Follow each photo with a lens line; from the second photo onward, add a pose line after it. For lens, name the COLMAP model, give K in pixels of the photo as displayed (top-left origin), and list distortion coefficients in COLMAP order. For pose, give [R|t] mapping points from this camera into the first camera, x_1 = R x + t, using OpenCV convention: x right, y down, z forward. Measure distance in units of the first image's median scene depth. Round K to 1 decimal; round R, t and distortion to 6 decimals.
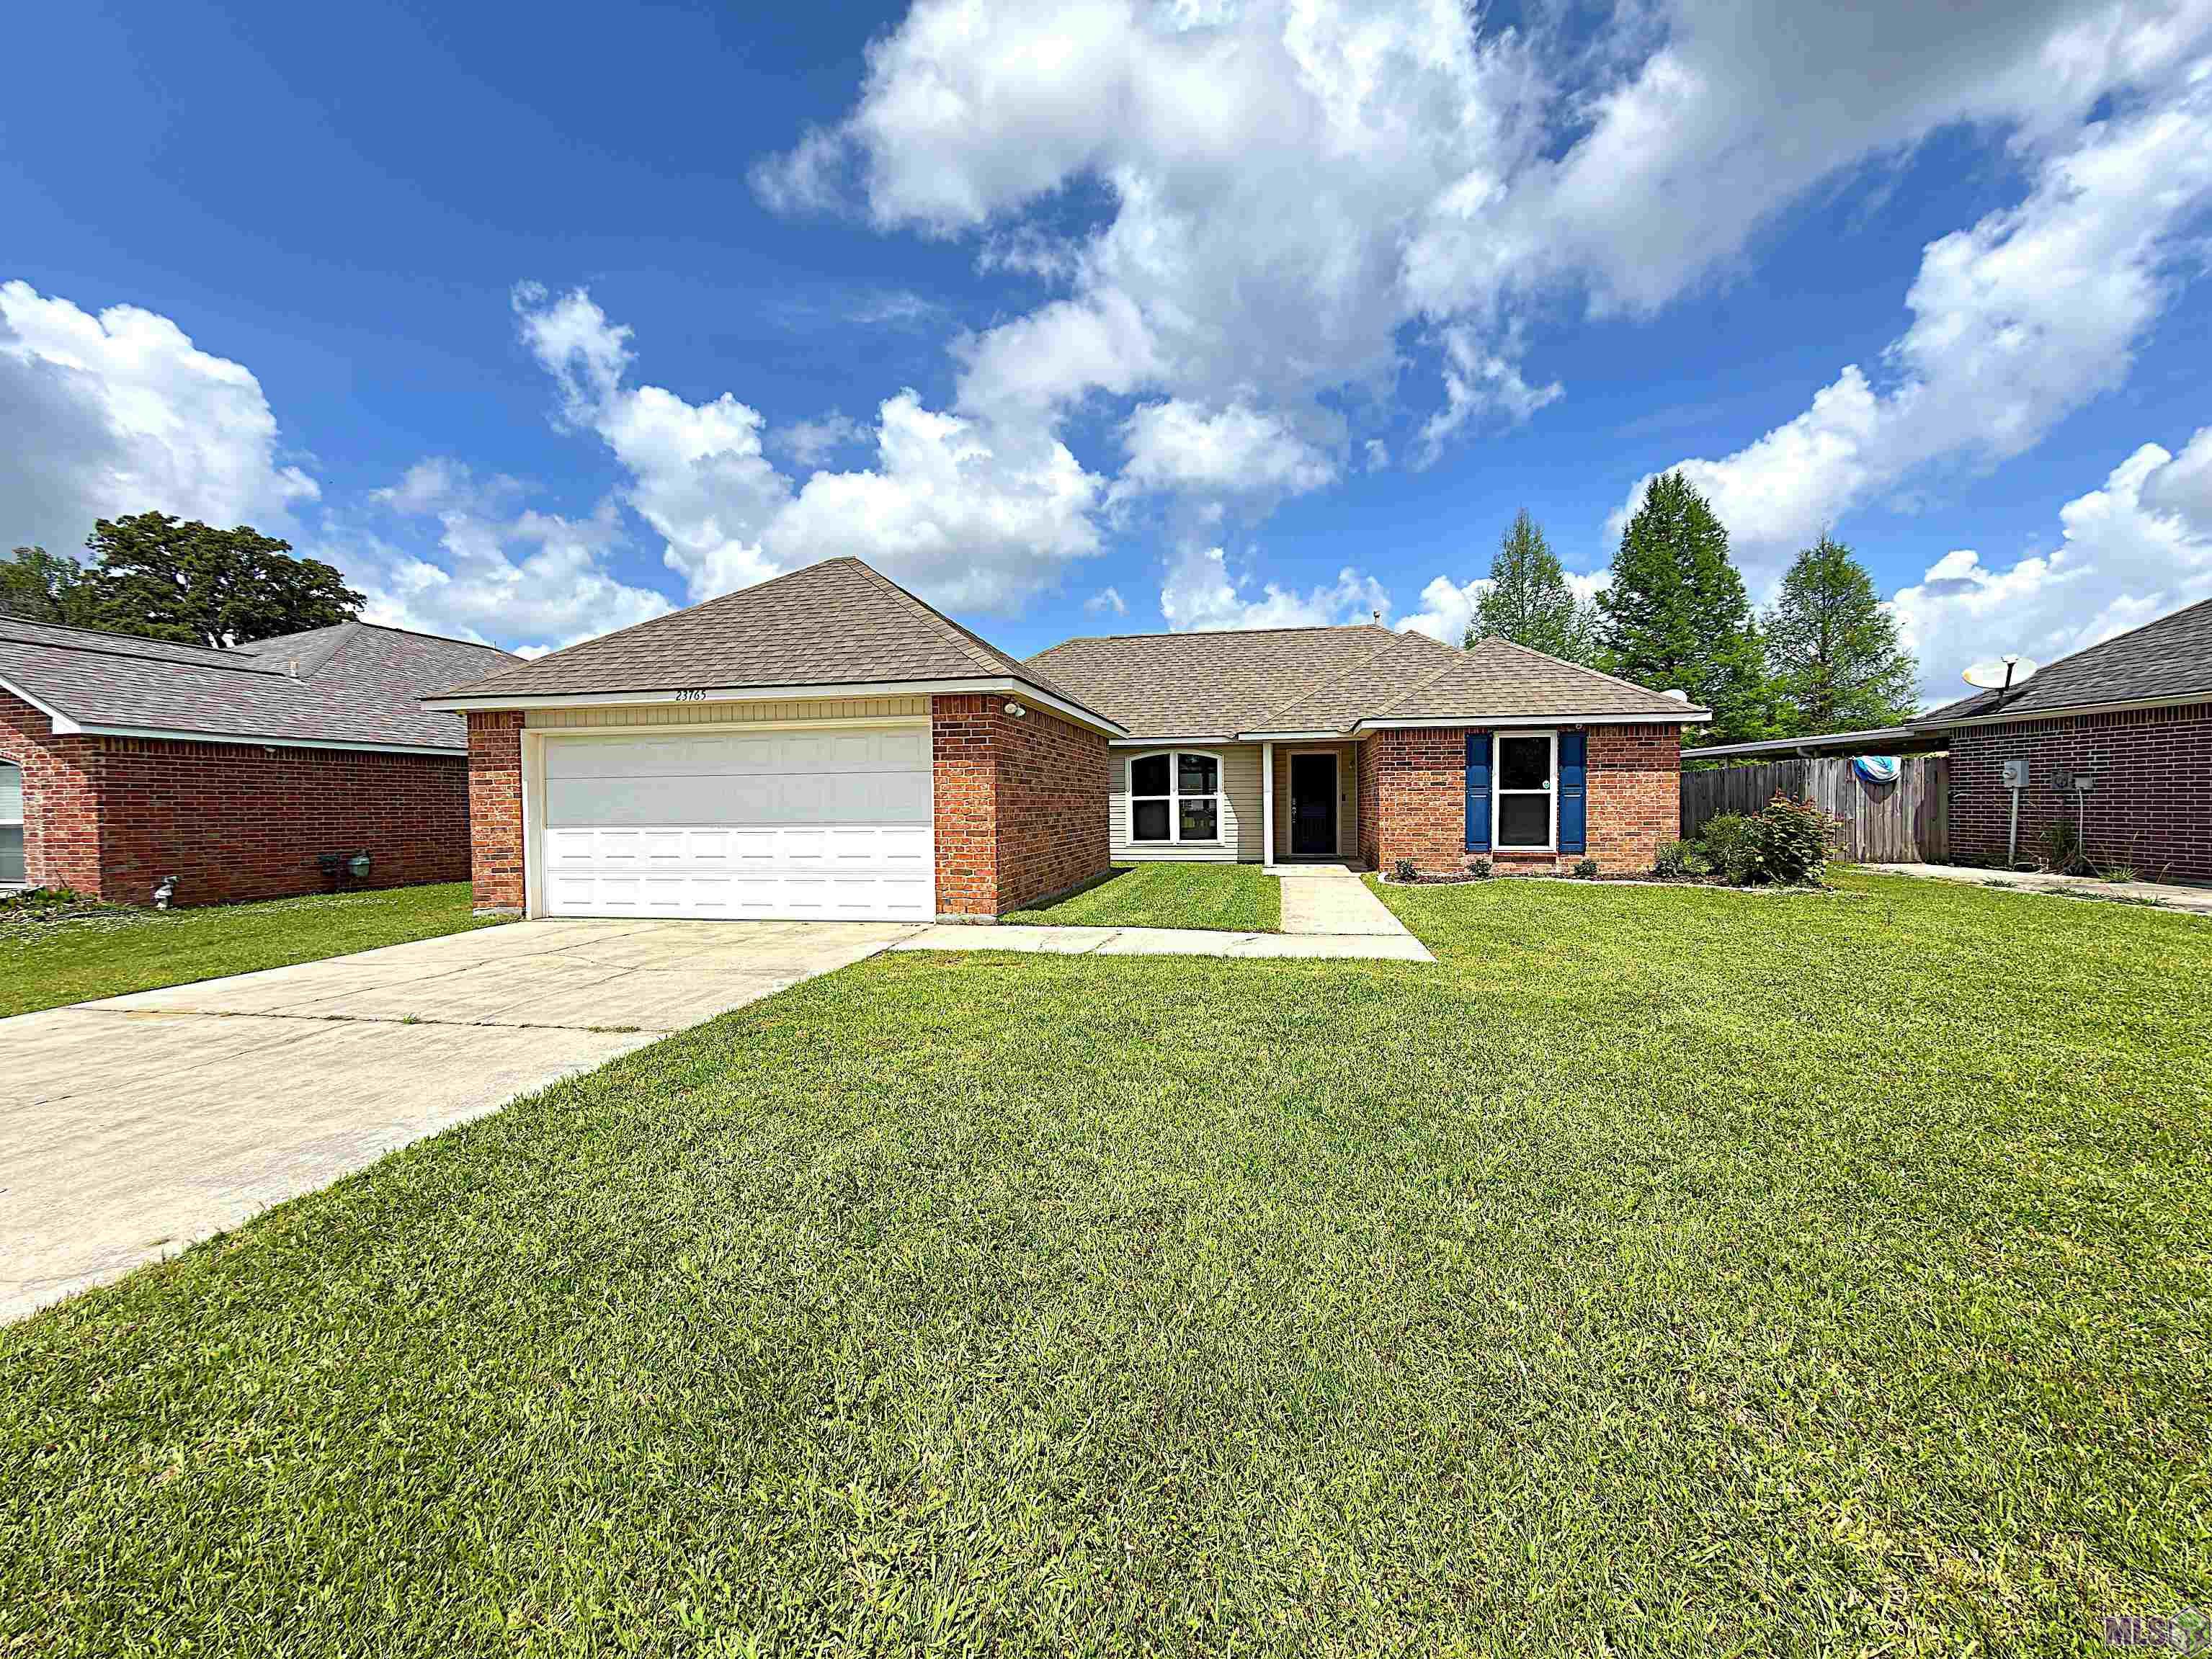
lens RADIAL K [[882.4, 0, 1106.0], [0, 882.4, 829.5], [0, 0, 1]] dist [-0.006584, 0.000555]
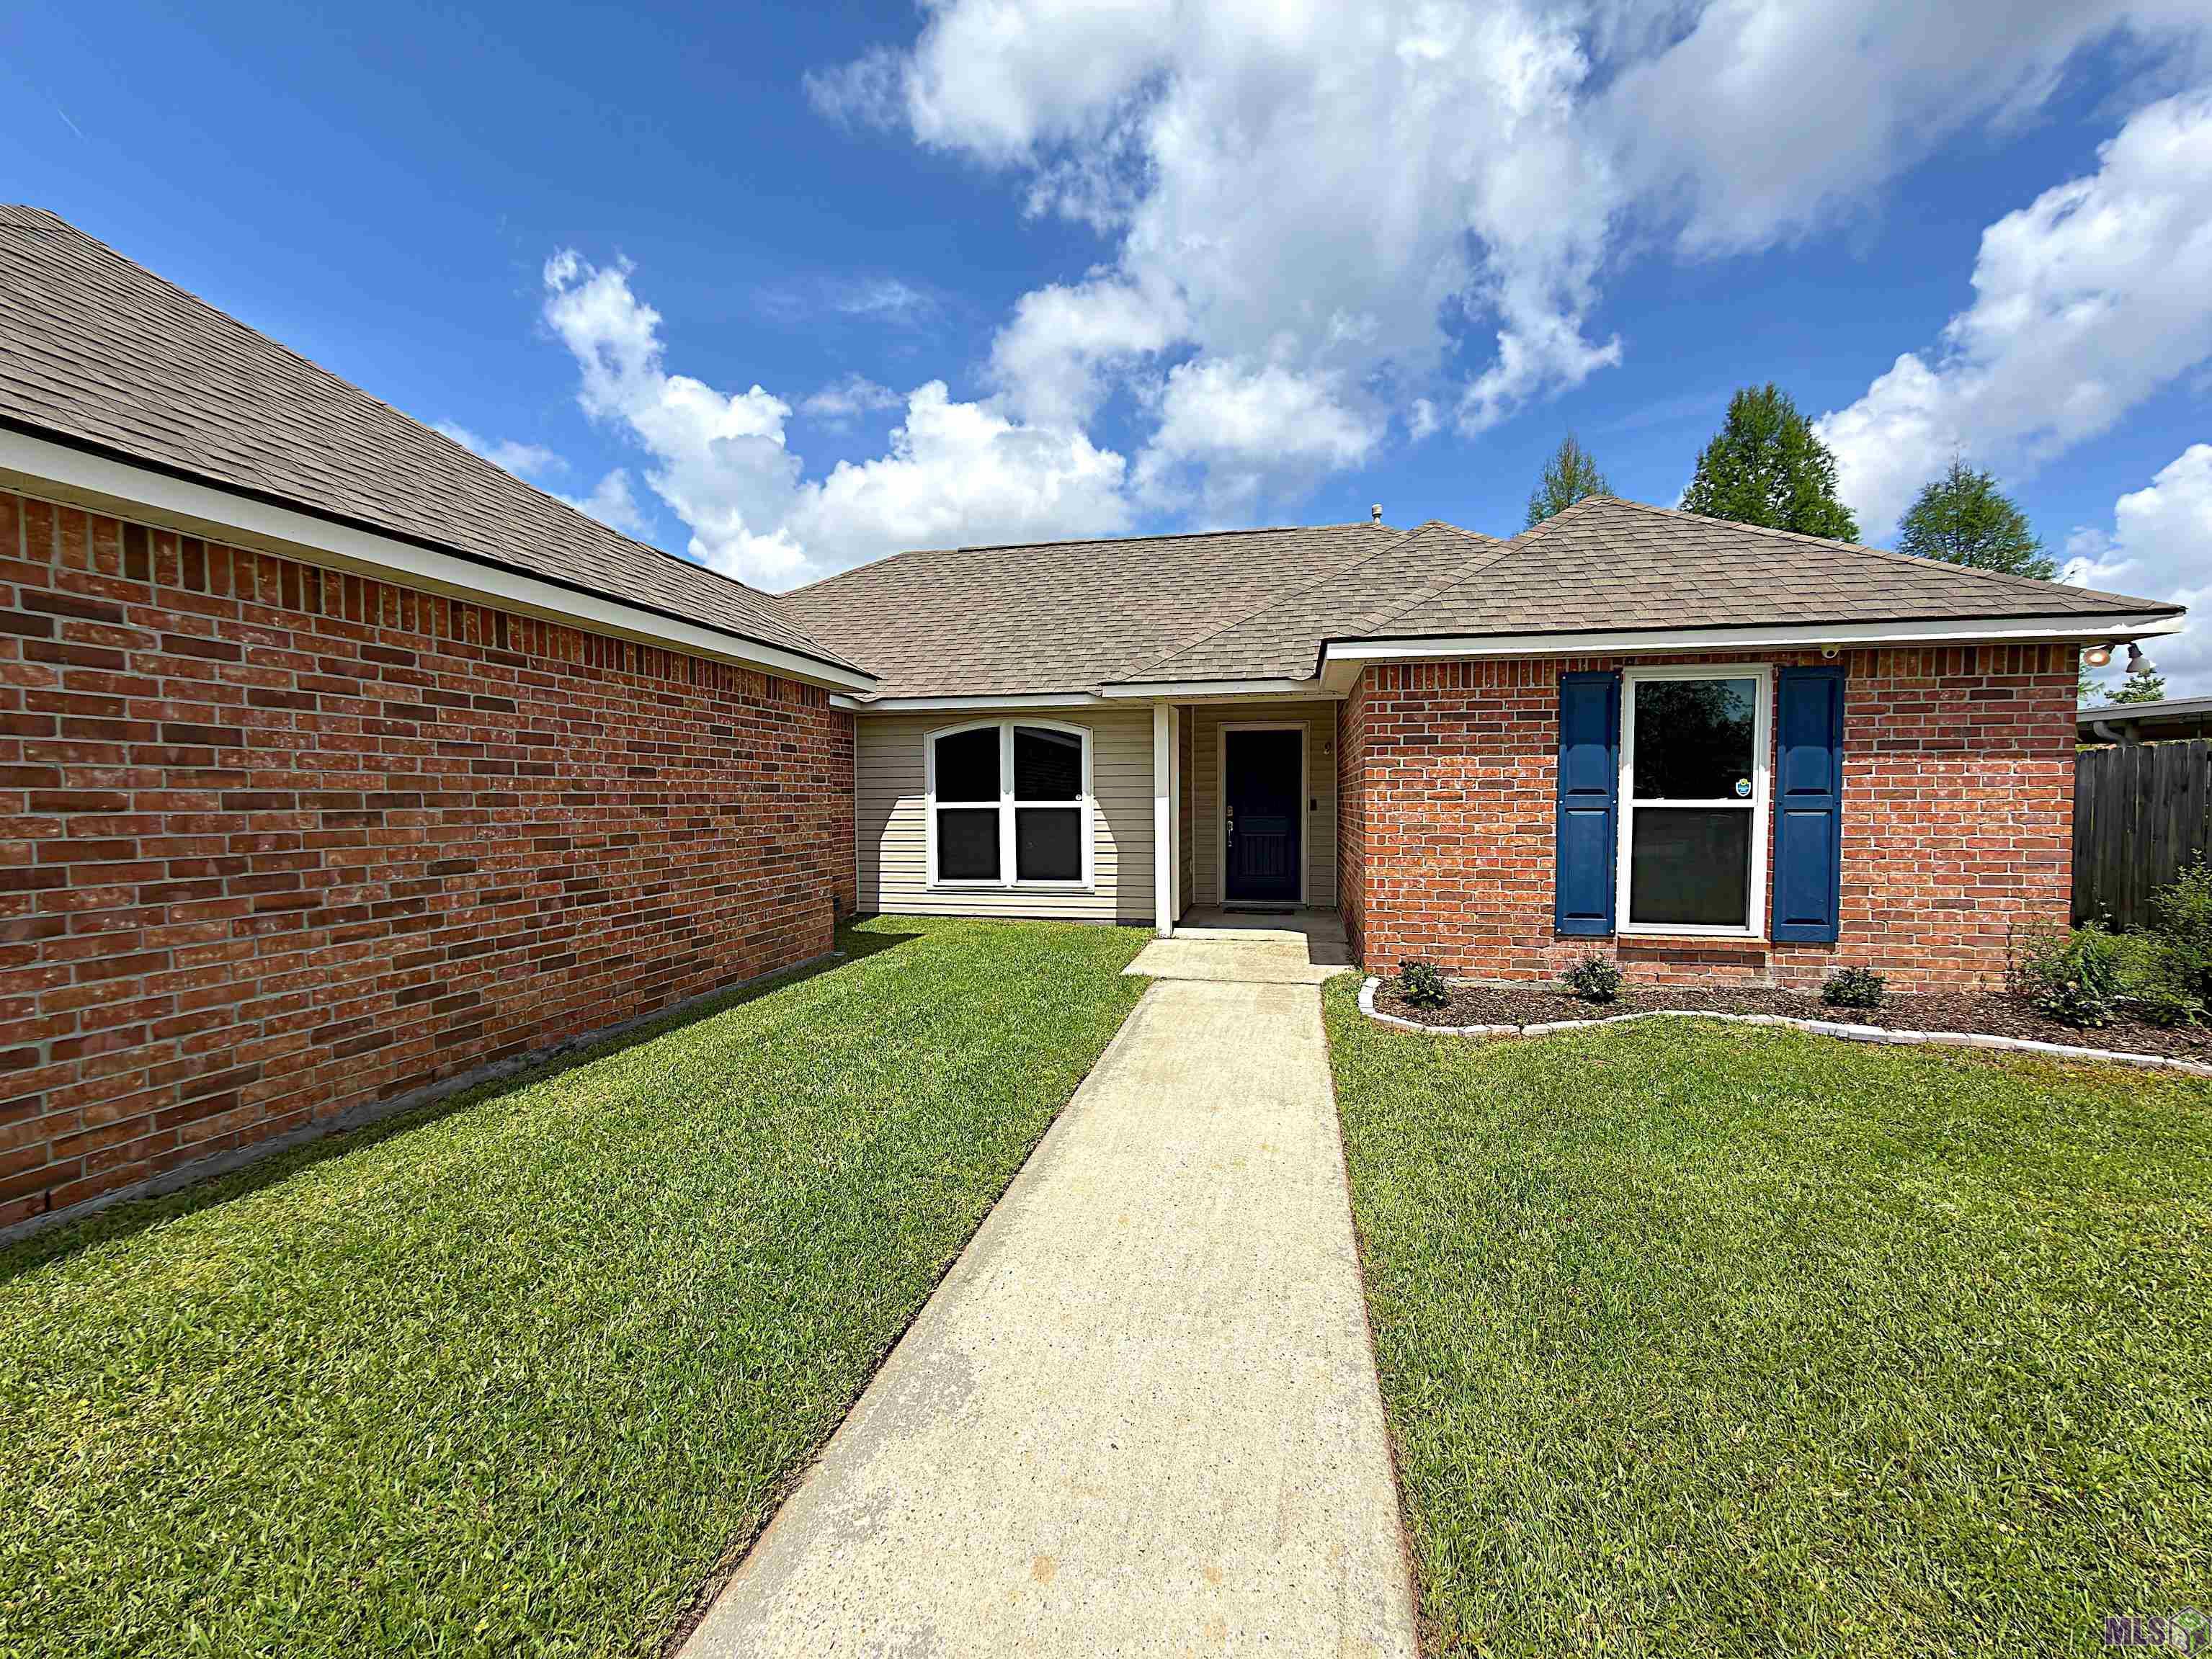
lens RADIAL K [[869.5, 0, 1085.2], [0, 869.5, 835.5], [0, 0, 1]] dist [-0.022506, 0.000173]
pose [[0.997462, 0.005279, -0.071009, 0.166116], [-0.003557, 0.999697, 0.024356, -0.030171], [0.071116, -0.024041, 0.997178, 0.453190]]
